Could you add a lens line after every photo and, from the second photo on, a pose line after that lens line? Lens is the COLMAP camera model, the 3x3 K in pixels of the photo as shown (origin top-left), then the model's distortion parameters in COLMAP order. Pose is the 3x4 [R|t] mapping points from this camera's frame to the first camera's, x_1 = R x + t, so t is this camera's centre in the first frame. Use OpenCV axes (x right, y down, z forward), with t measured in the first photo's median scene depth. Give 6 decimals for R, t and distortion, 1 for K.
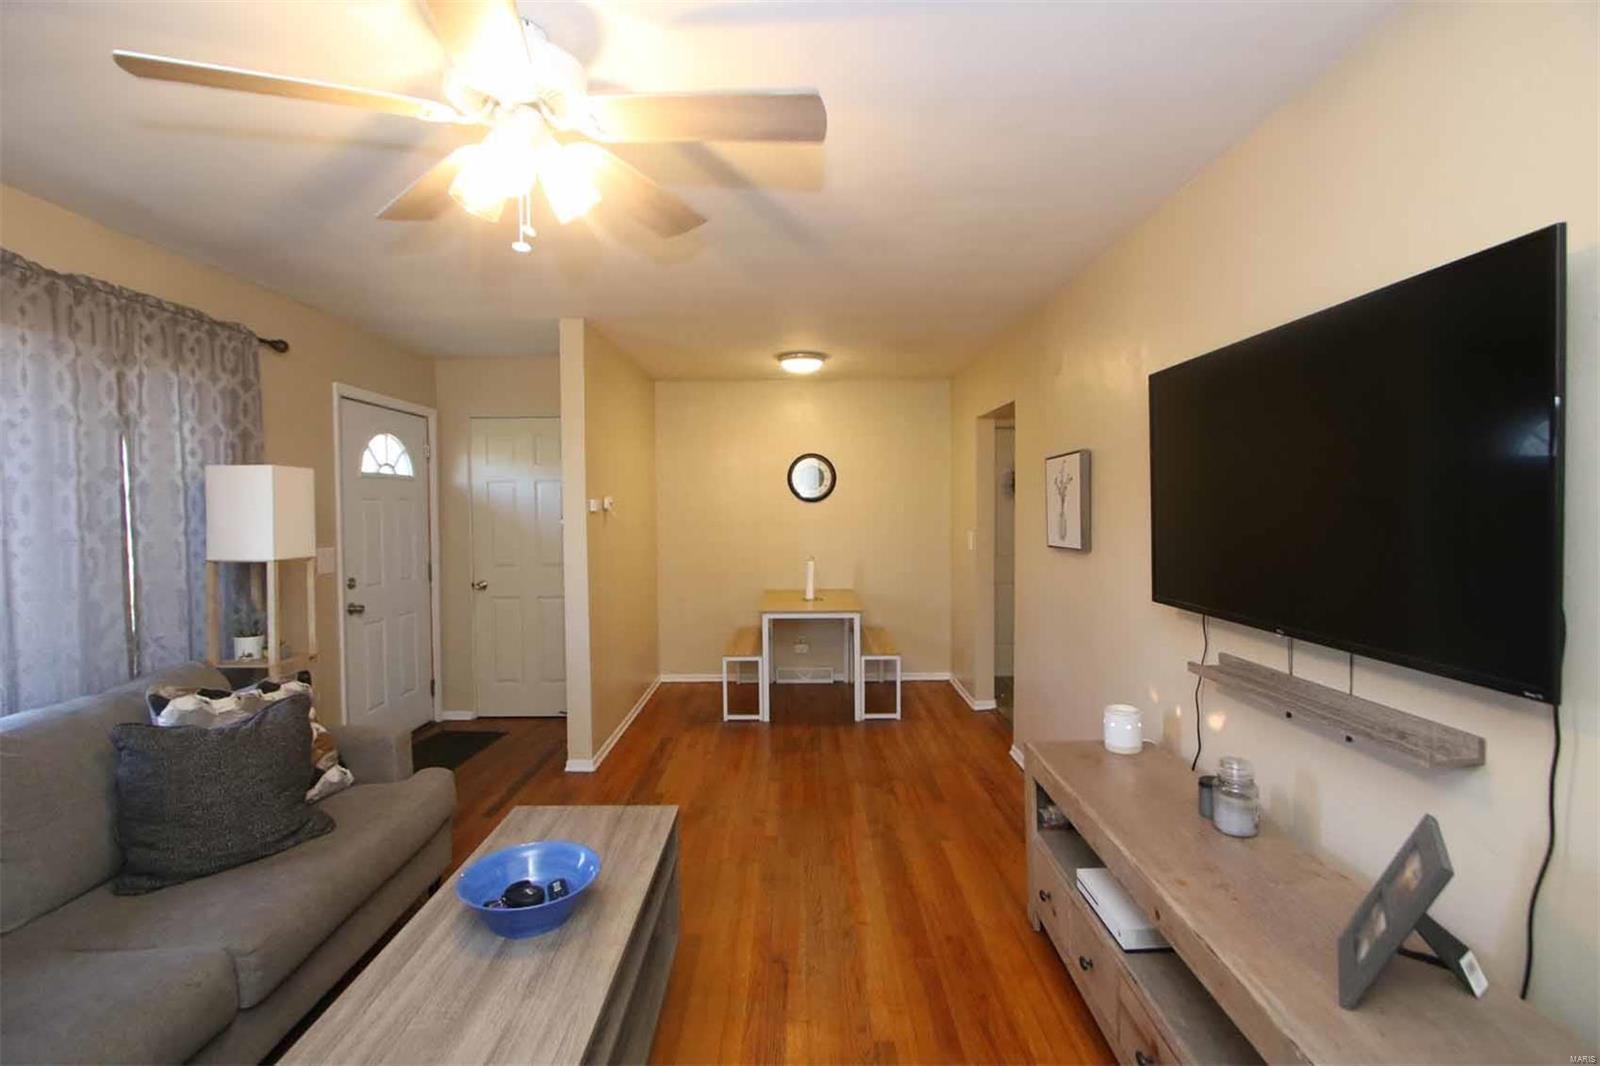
lens RADIAL K [[722.8, 0, 800.0], [0, 722.8, 533.0], [0, 0, 1]] dist [-0.005109, -0.000496]
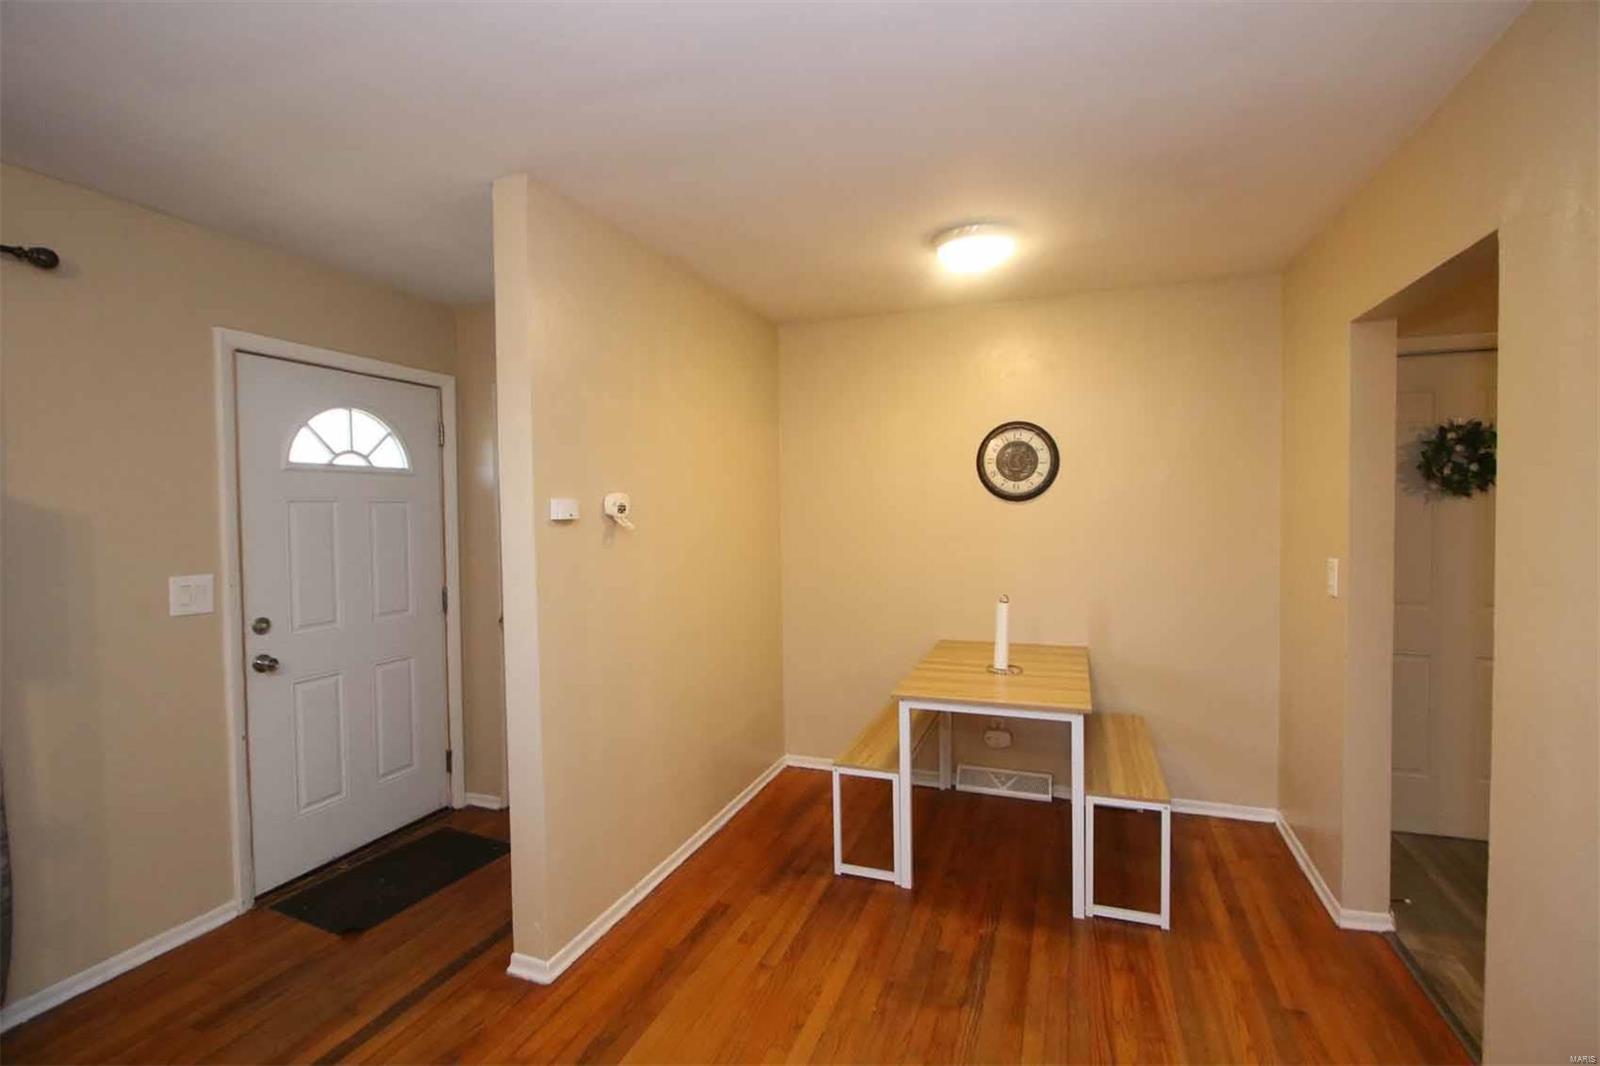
lens RADIAL K [[722.8, 0, 800.0], [0, 722.8, 533.0], [0, 0, 1]] dist [-0.005109, -0.000496]
pose [[0.934208, 0.009035, -0.356615, 0.077596], [-0.008974, 0.999958, 0.001824, -0.019406], [0.356617, 0.001496, 0.934250, 0.450010]]
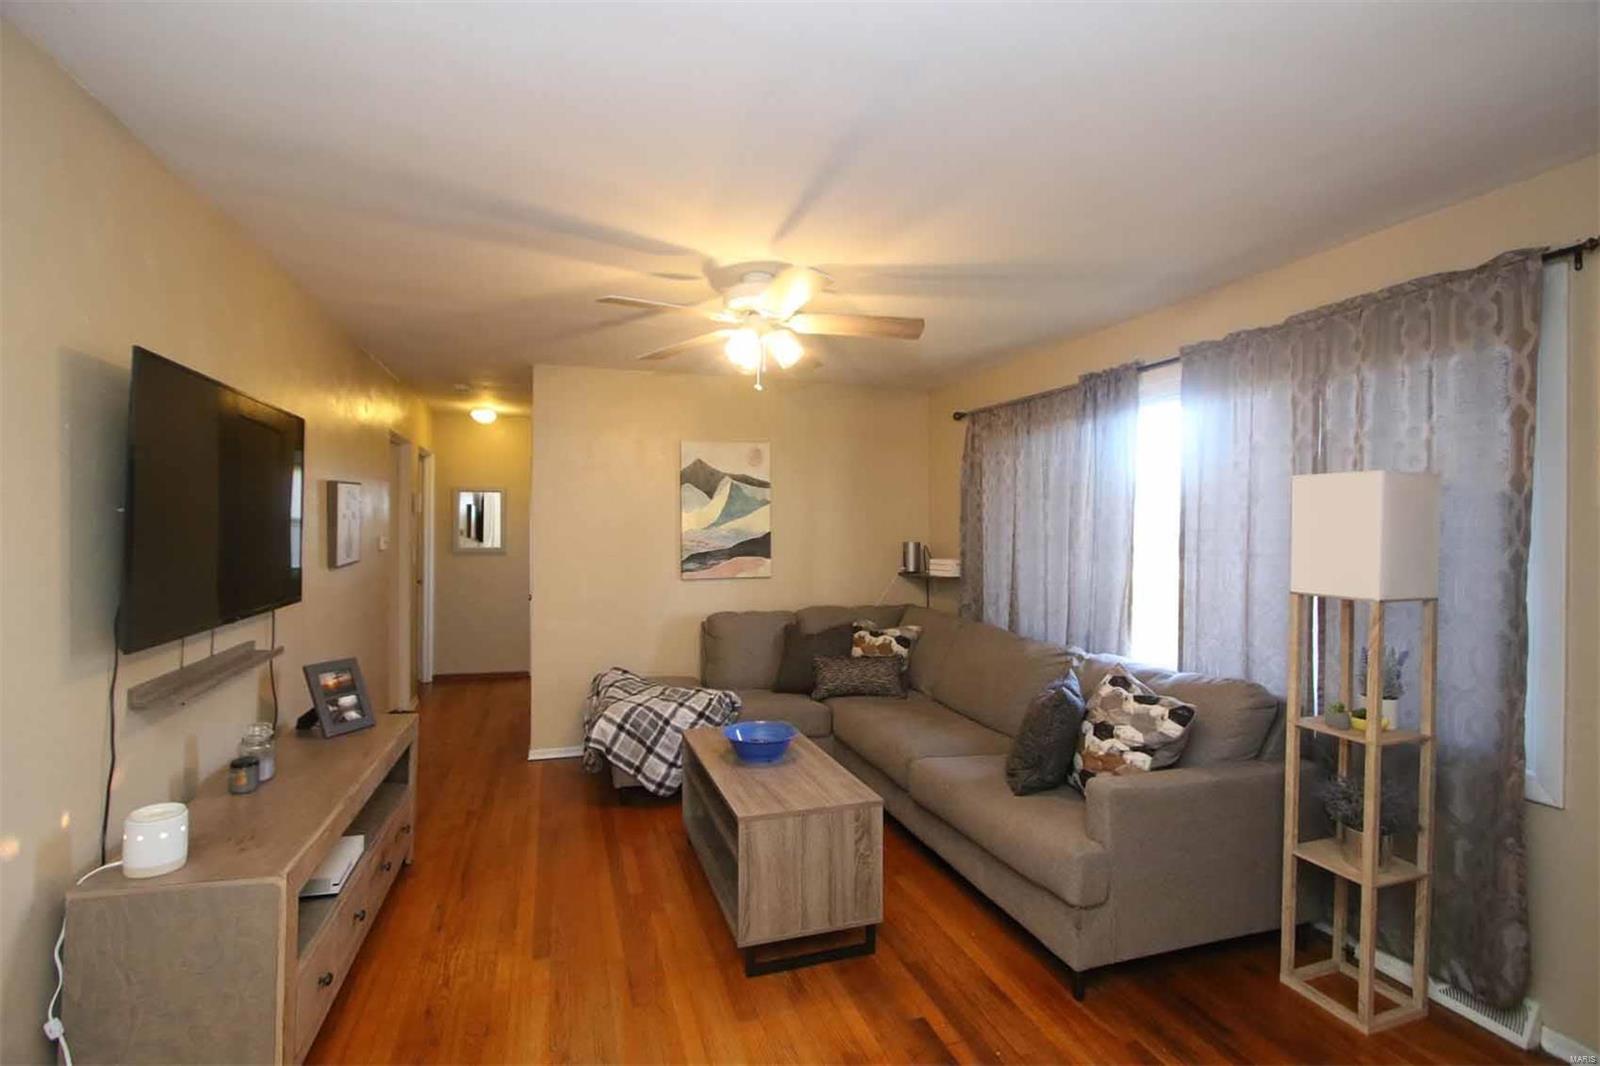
lens RADIAL K [[722.8, 0, 800.0], [0, 722.8, 533.0], [0, 0, 1]] dist [-0.005109, -0.000496]
pose [[-0.947087, 0.003407, -0.320958, 0.042755], [-0.010744, 0.999047, 0.042308, -0.039328], [0.320796, 0.043517, -0.946148, 1.080767]]
